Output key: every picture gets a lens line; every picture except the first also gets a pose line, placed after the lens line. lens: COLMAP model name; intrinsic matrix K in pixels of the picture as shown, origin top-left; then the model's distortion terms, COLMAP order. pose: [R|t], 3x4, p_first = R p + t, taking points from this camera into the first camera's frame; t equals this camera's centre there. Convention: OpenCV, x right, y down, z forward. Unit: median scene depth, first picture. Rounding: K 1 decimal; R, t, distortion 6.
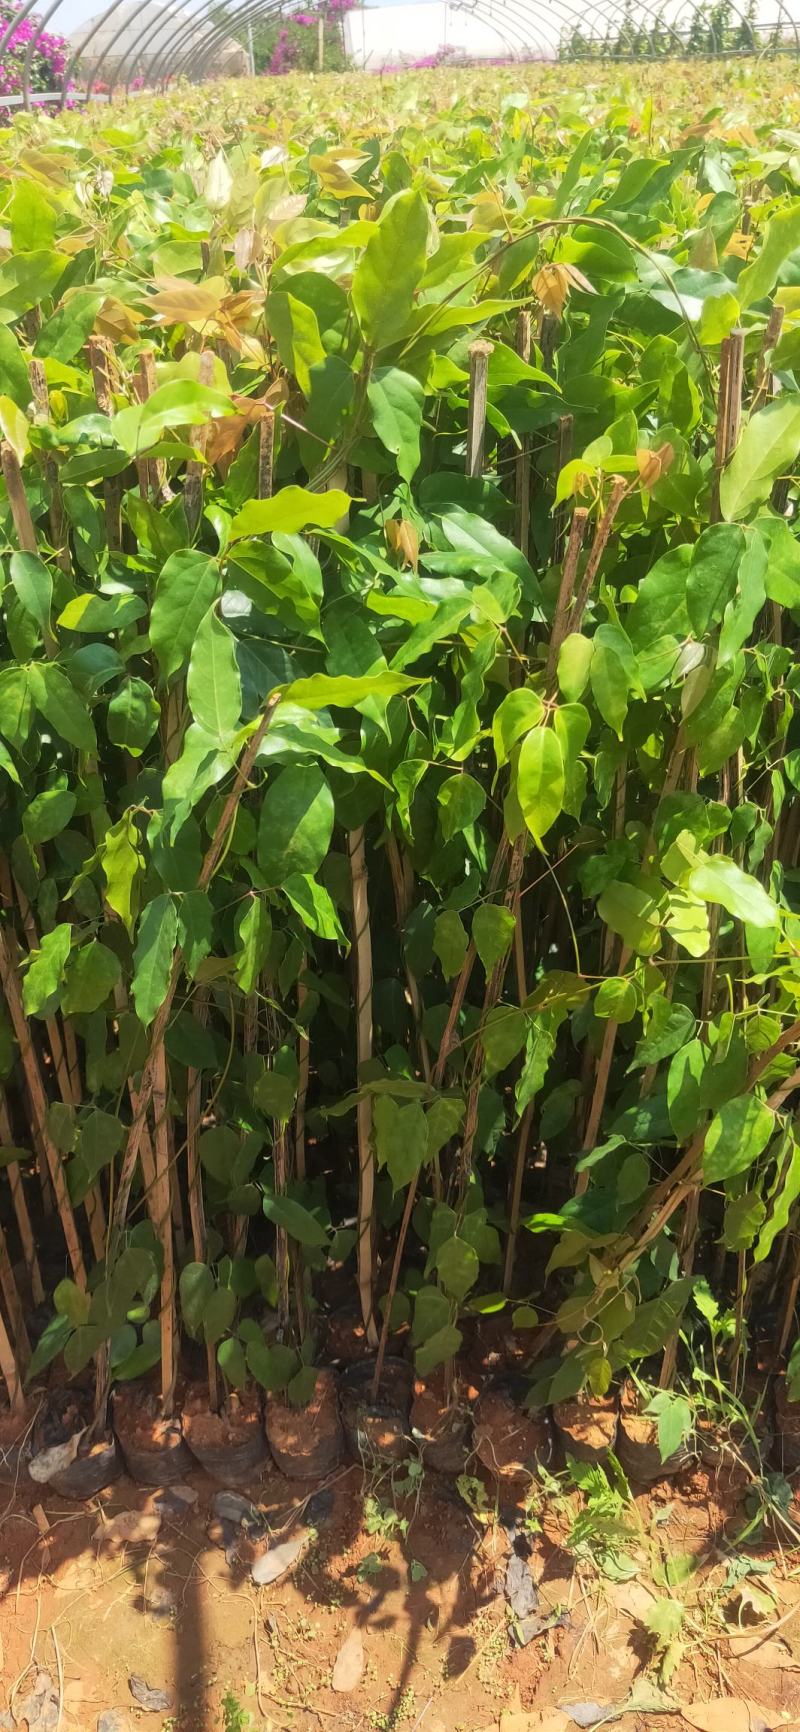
lens RADIAL K [[1384.6, 0, 355.0], [0, 1384.6, 816.6], [0, 0, 1]] dist [0.010012, -0.006246]
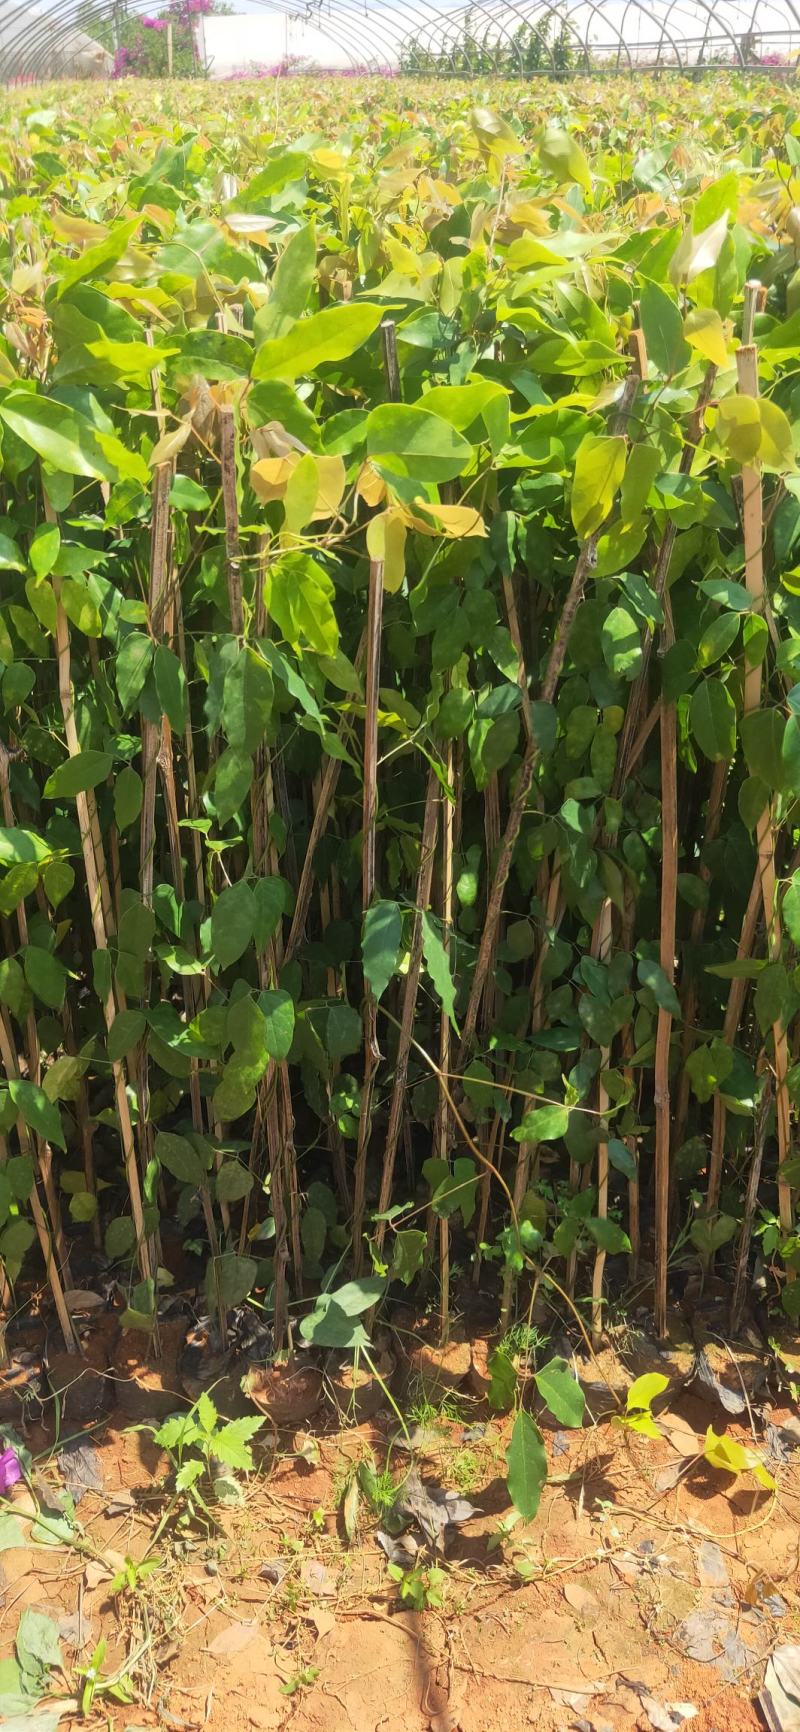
lens RADIAL K [[1381.3, 0, 362.1], [0, 1381.3, 814.0], [0, 0, 1]] dist [0.009304, 0.003243]
pose [[0.995584, -0.017695, 0.092191, 0.535032], [0.018186, 0.999825, -0.004493, 0.018280], [-0.092095, 0.006150, 0.995731, -0.094037]]
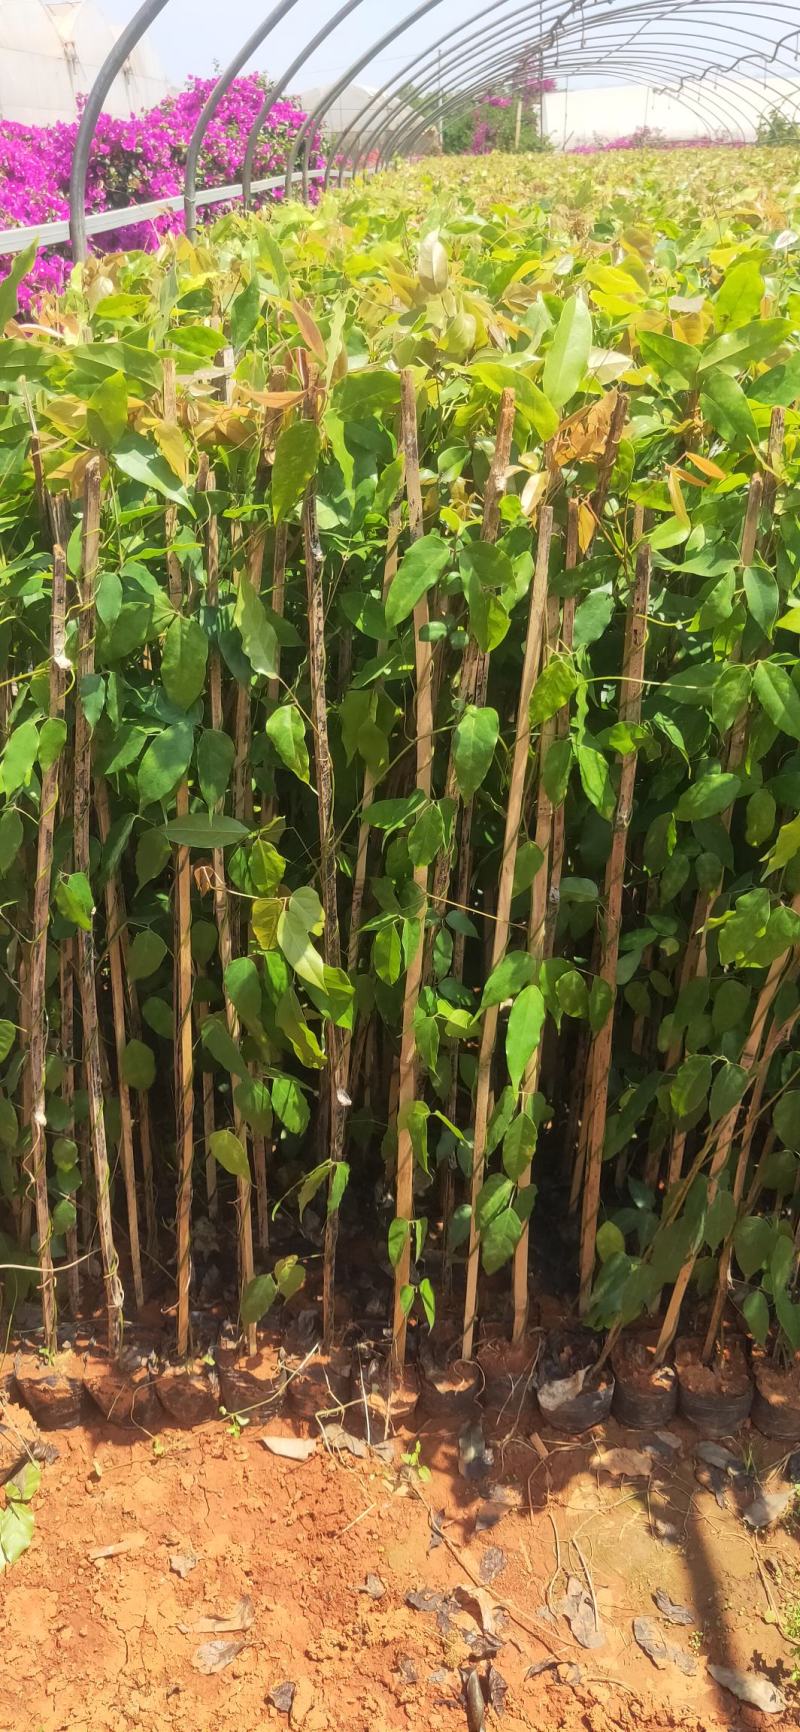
lens RADIAL K [[1368.5, 0, 352.9], [0, 1368.5, 806.1], [0, 0, 1]] dist [0.012325, -0.003798]
pose [[0.992401, 0.065835, -0.103947, -0.308889], [-0.070594, 0.996587, -0.042781, 0.059692], [0.100776, 0.049794, 0.993662, -0.129103]]
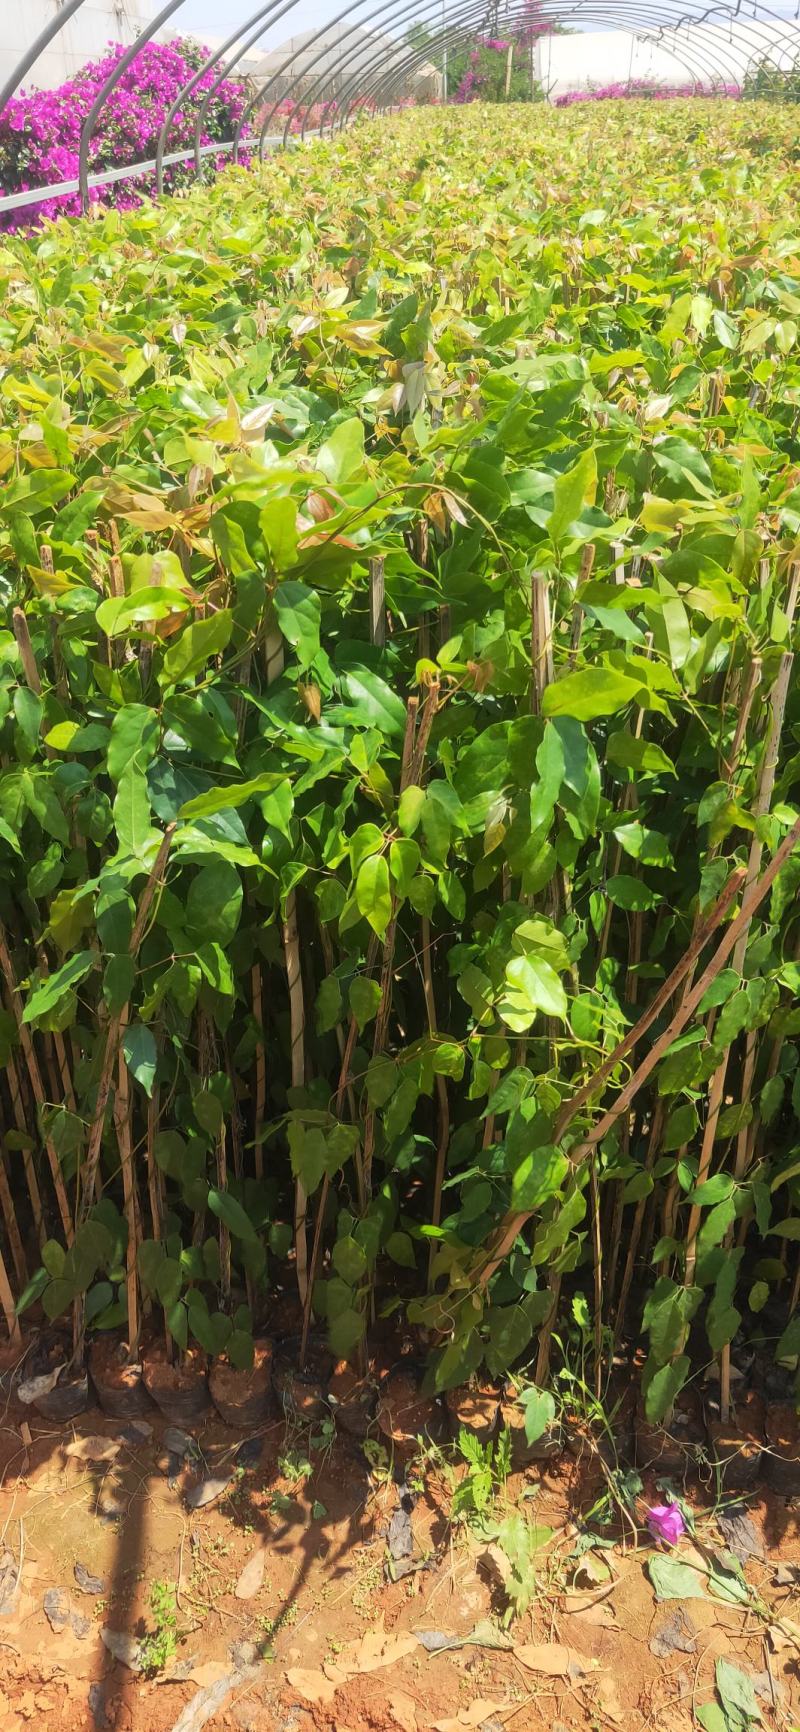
lens RADIAL K [[1368.5, 0, 352.9], [0, 1368.5, 806.1], [0, 0, 1]] dist [0.012325, -0.003798]
pose [[0.992203, 0.071039, -0.102403, 0.154121], [-0.072327, 0.997341, -0.008912, -0.062143], [0.101498, 0.016249, 0.994703, -0.199321]]
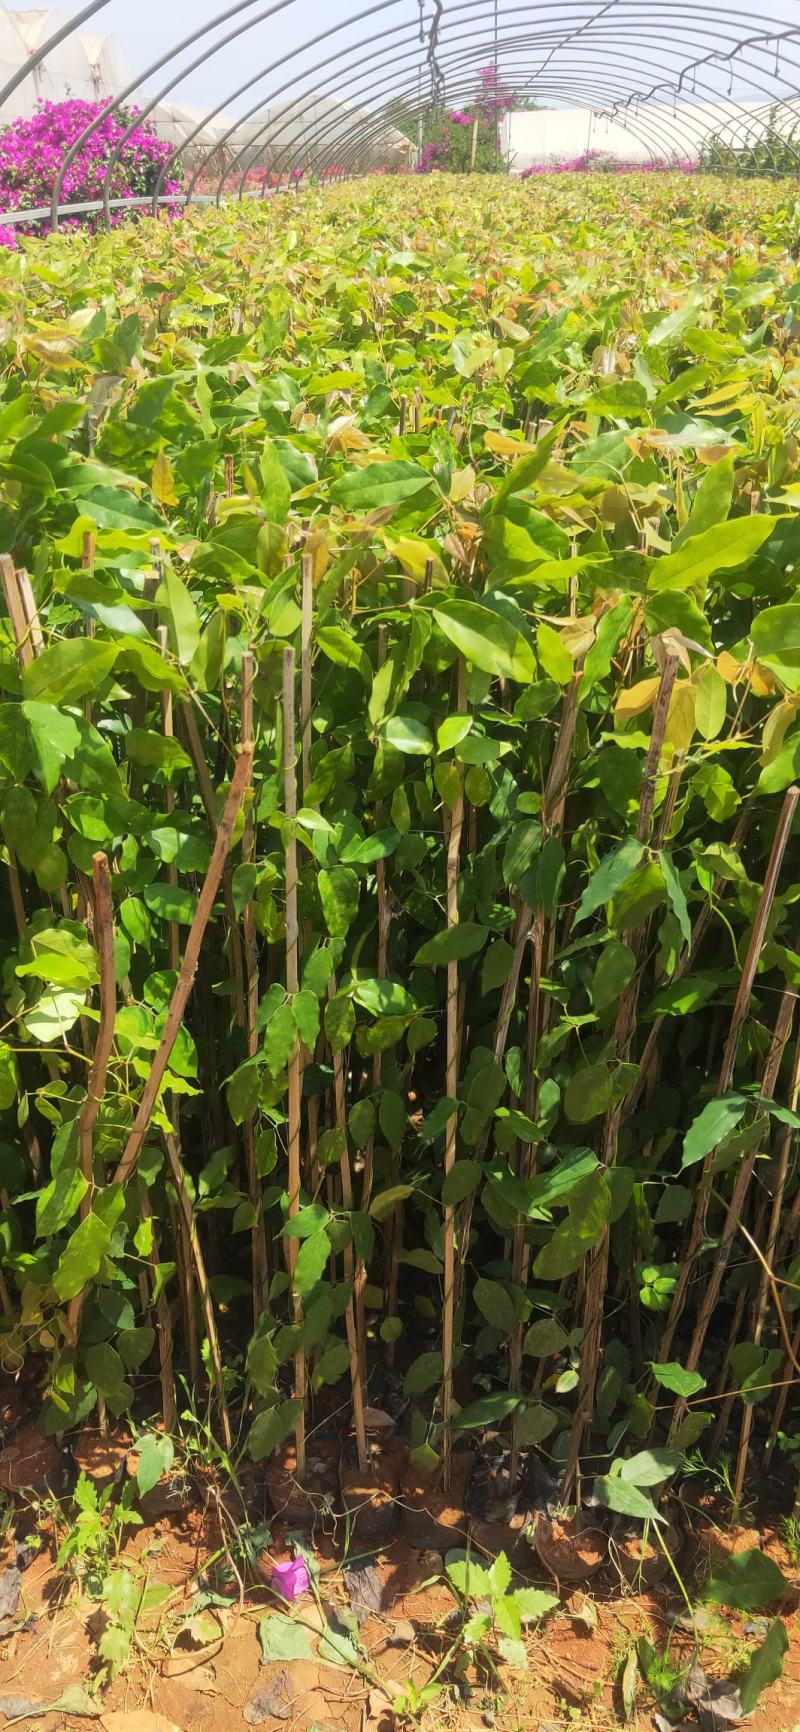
lens RADIAL K [[1368.5, 0, 352.9], [0, 1368.5, 806.1], [0, 0, 1]] dist [0.012325, -0.003798]
pose [[0.993523, 0.077122, -0.083455, 0.440155], [-0.081595, 0.995330, -0.051580, -0.050681], [0.079087, 0.058056, 0.995176, -0.133085]]
